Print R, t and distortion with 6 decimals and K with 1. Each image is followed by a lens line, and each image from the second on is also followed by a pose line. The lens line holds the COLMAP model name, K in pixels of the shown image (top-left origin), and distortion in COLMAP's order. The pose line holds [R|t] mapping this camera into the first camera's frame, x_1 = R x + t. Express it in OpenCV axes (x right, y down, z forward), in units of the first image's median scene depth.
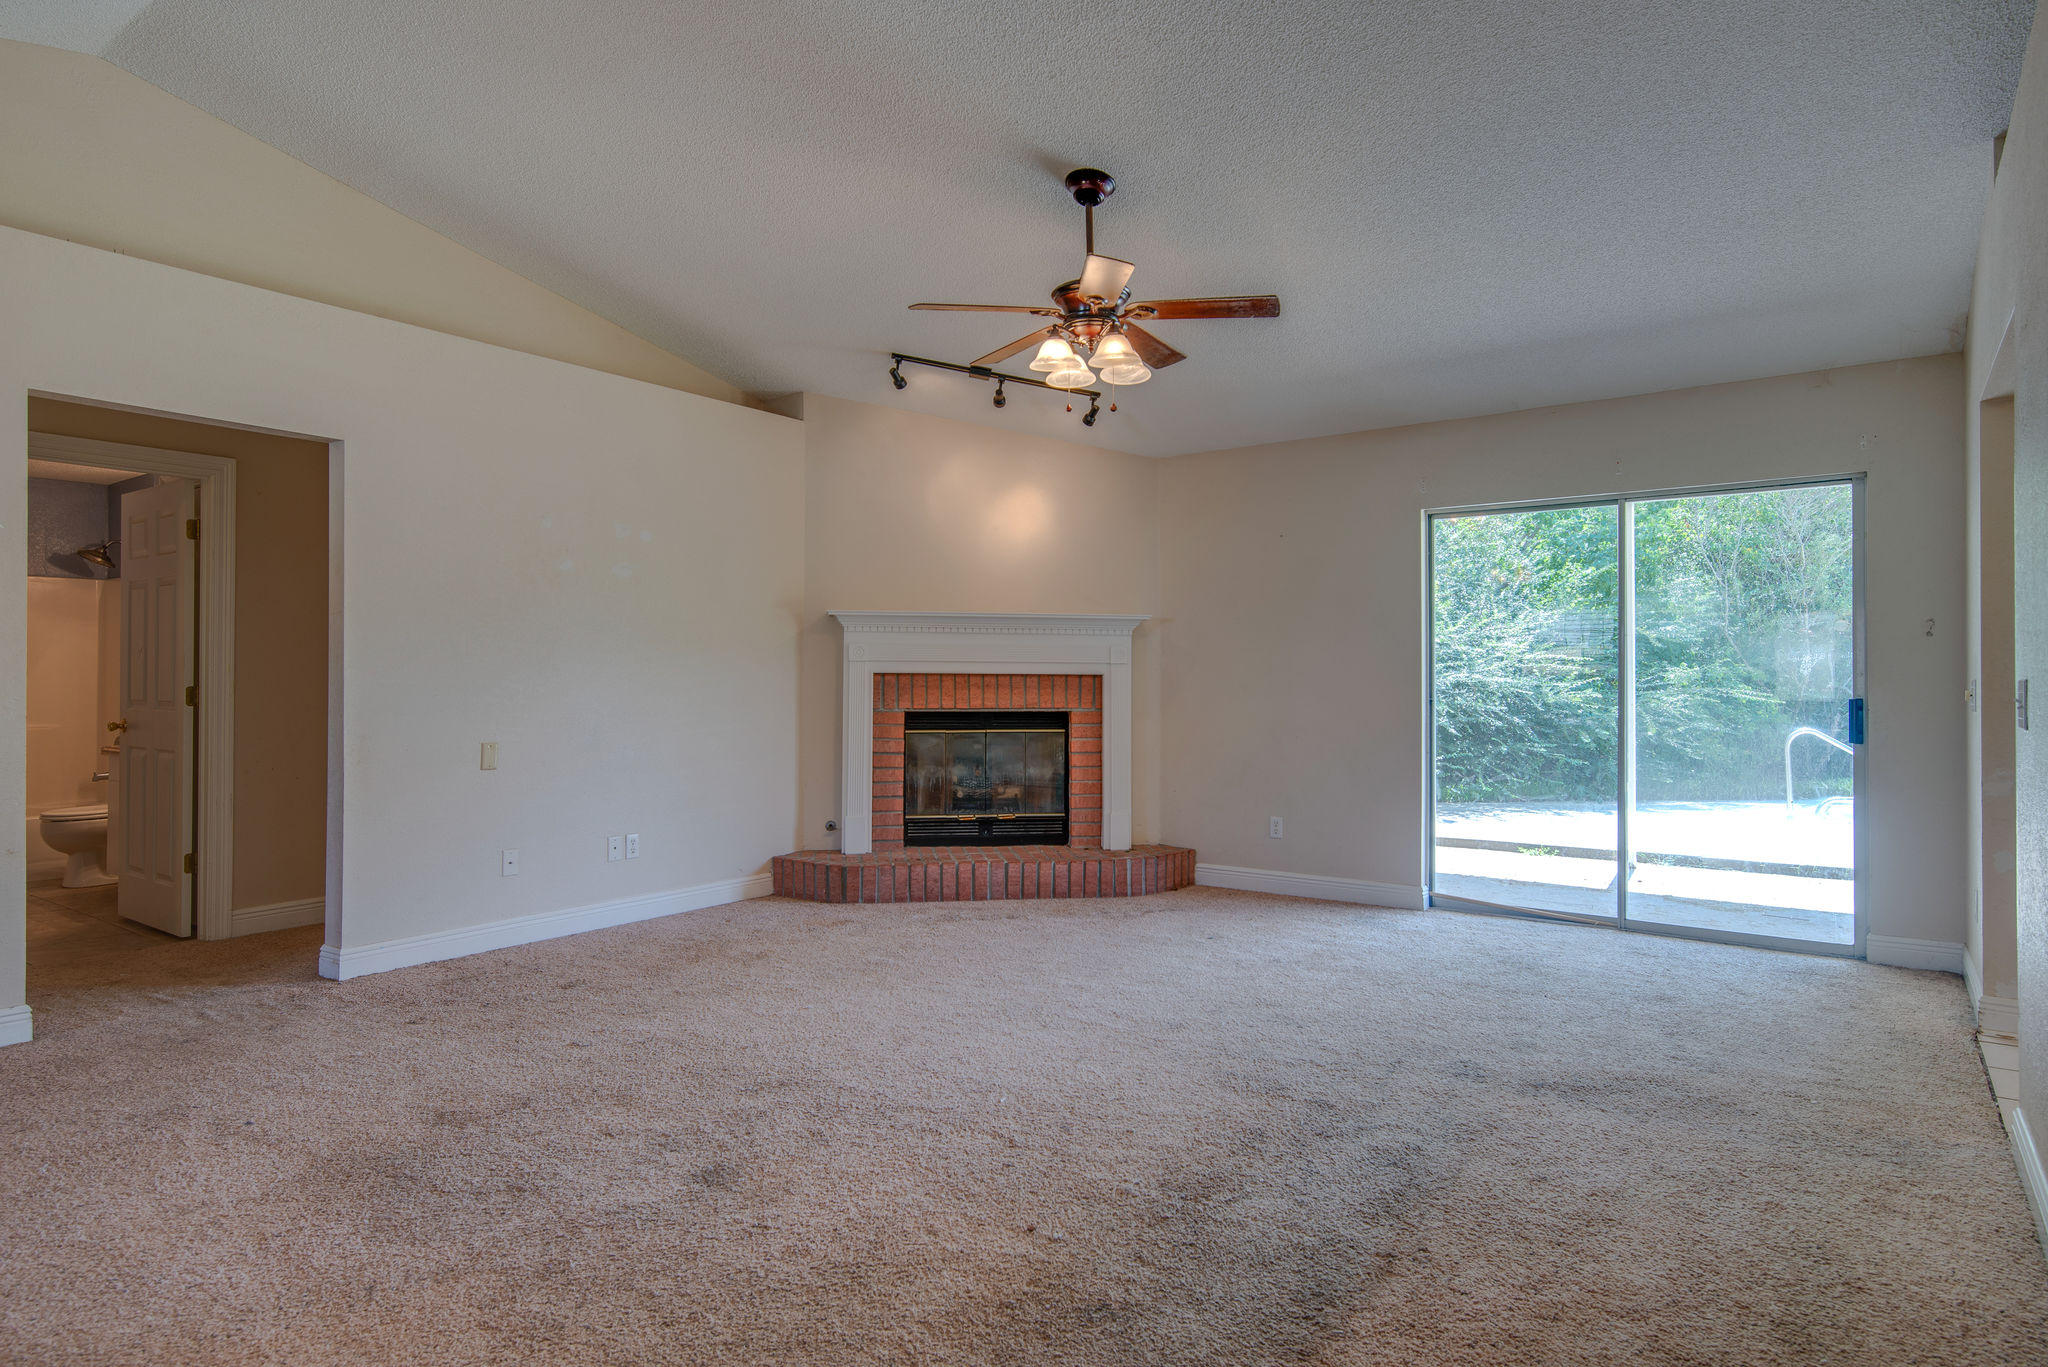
lens RADIAL K [[1149.7, 0, 1028.1], [0, 1149.7, 680.3], [0, 0, 1]] dist [0.015102, -0.009911]
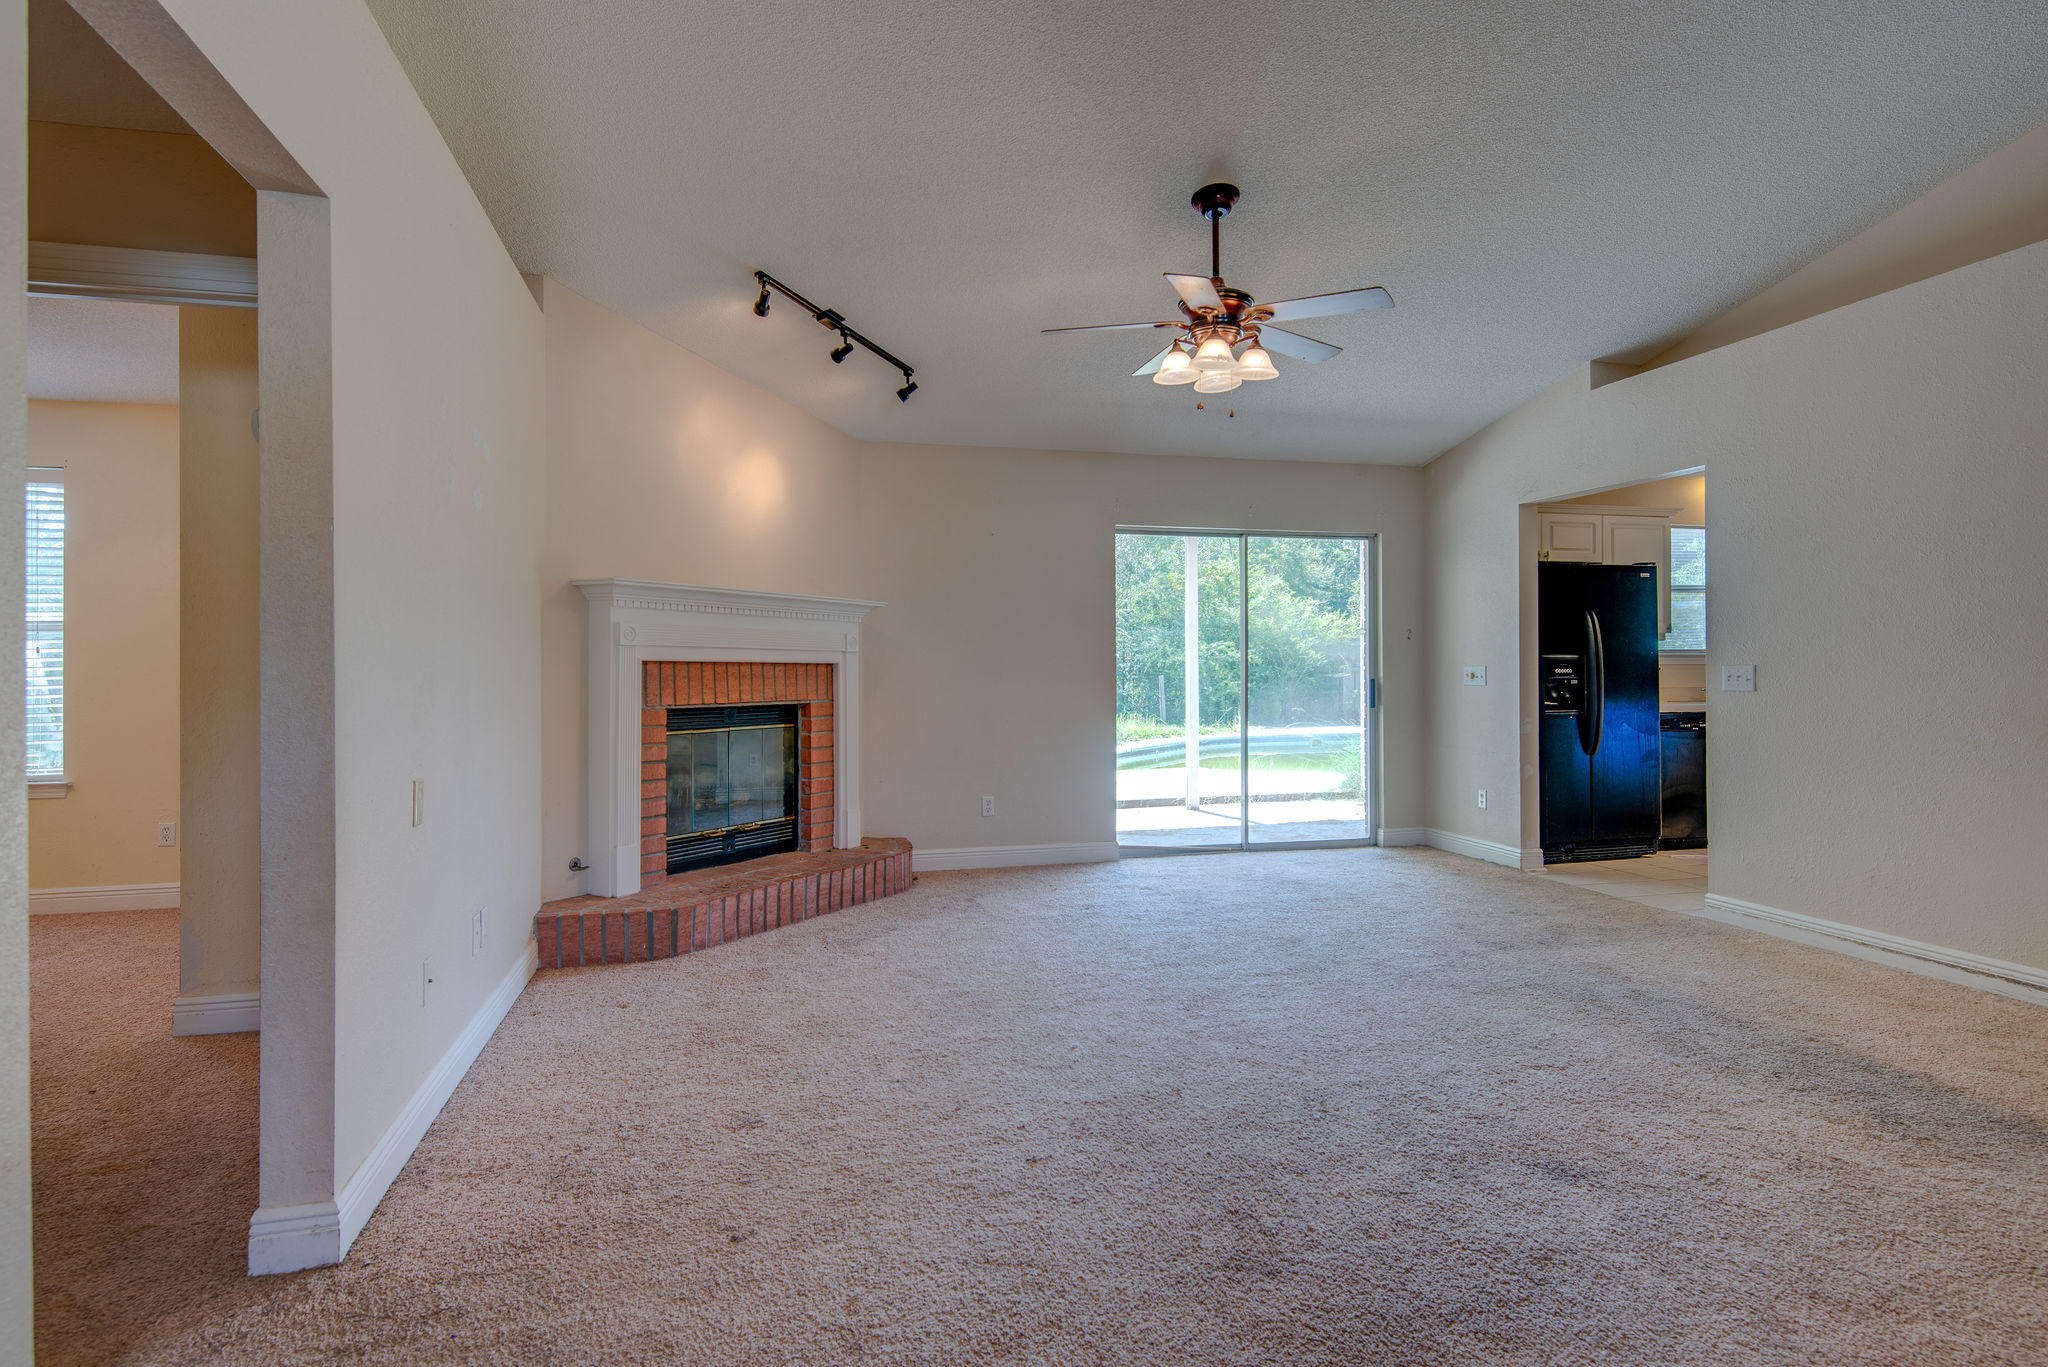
lens RADIAL K [[1100.7, 0, 1024.3], [0, 1100.7, 666.6], [0, 0, 1]] dist [0.003750, 0.000931]
pose [[0.632915, -0.000758, 0.774221, -0.601225], [0.004163, 0.999988, -0.002425, 0.000703], [-0.774210, 0.004758, 0.632910, 0.354737]]
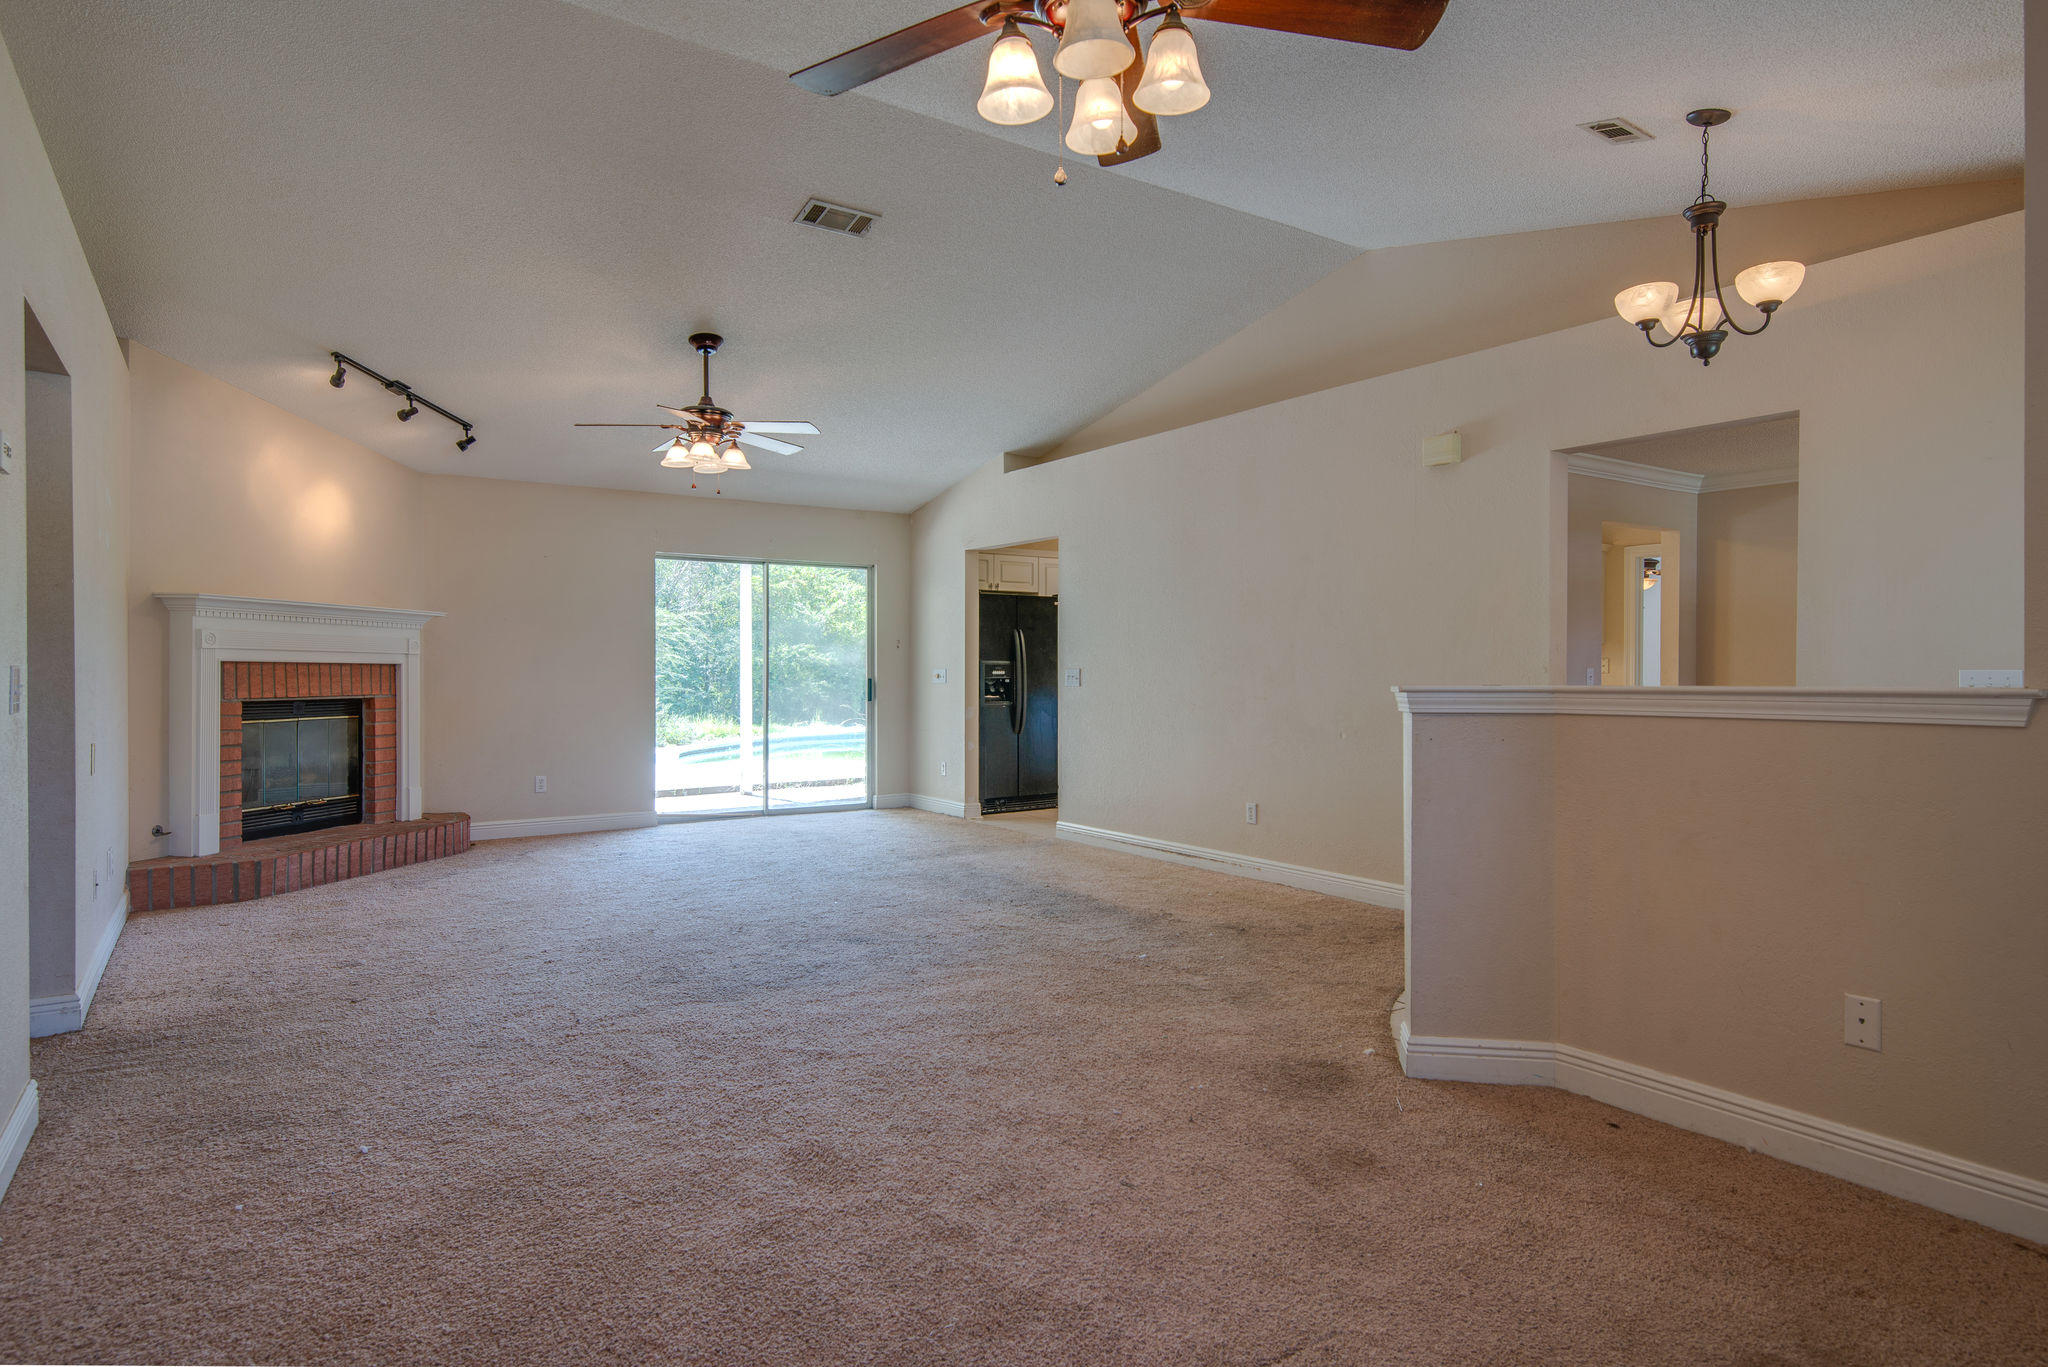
lens RADIAL K [[1166.4, 0, 1040.0], [0, 1166.4, 676.6], [0, 0, 1]] dist [0.006804, -0.000595]
pose [[0.327543, -0.005110, 0.944823, -0.896096], [-0.000487, 0.999984, 0.005577, 0.000858], [-0.944836, -0.002287, 0.327535, 0.057981]]
